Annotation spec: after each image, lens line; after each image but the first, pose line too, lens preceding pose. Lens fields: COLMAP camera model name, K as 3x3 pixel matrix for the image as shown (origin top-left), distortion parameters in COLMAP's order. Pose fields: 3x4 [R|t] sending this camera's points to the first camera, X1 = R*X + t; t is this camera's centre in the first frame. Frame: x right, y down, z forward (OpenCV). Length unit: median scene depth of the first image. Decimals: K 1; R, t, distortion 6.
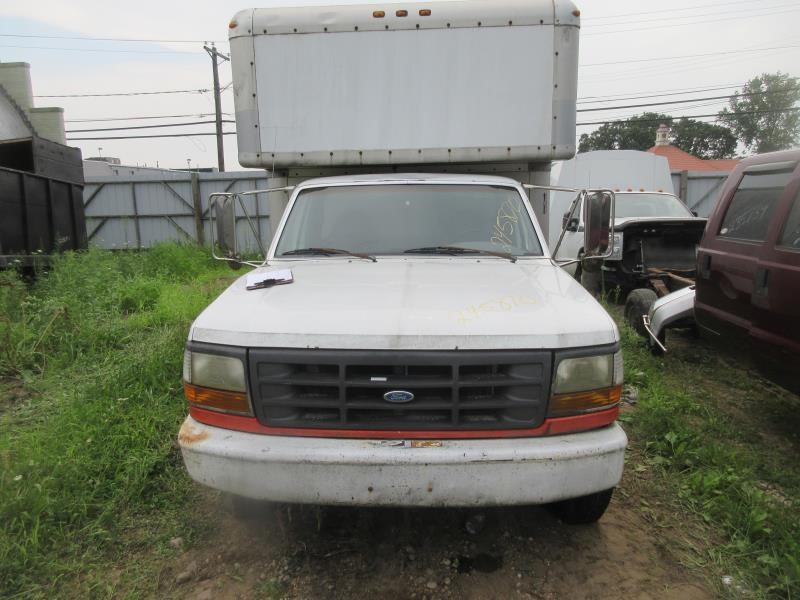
lens RADIAL K [[588.6, 0, 400.0], [0, 588.6, 300.0], [0, 0, 1]] dist [-0.004411, 0.003754]
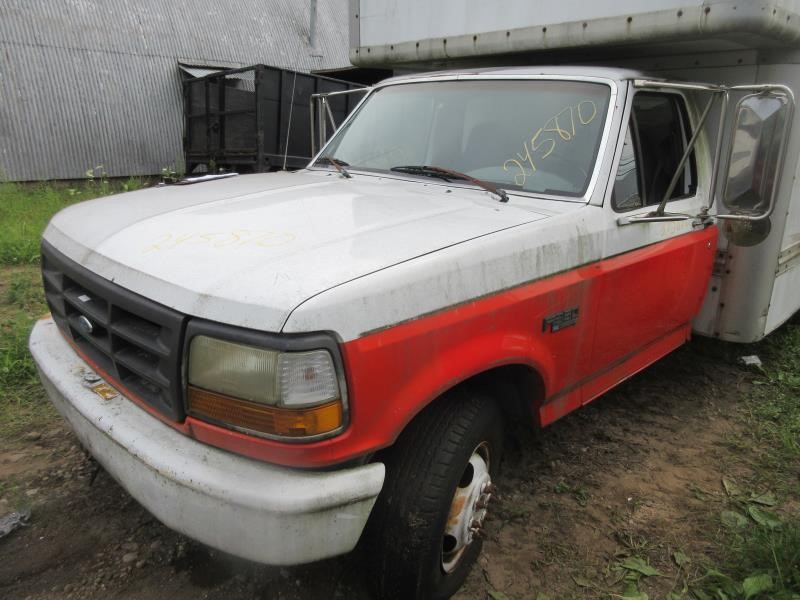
lens RADIAL K [[588.6, 0, 400.0], [0, 588.6, 300.0], [0, 0, 1]] dist [-0.004411, 0.003754]
pose [[0.722407, 0.228253, -0.652709, 0.474306], [-0.149736, 0.973188, 0.174600, -0.045521], [0.675061, -0.028398, 0.737215, 0.382931]]
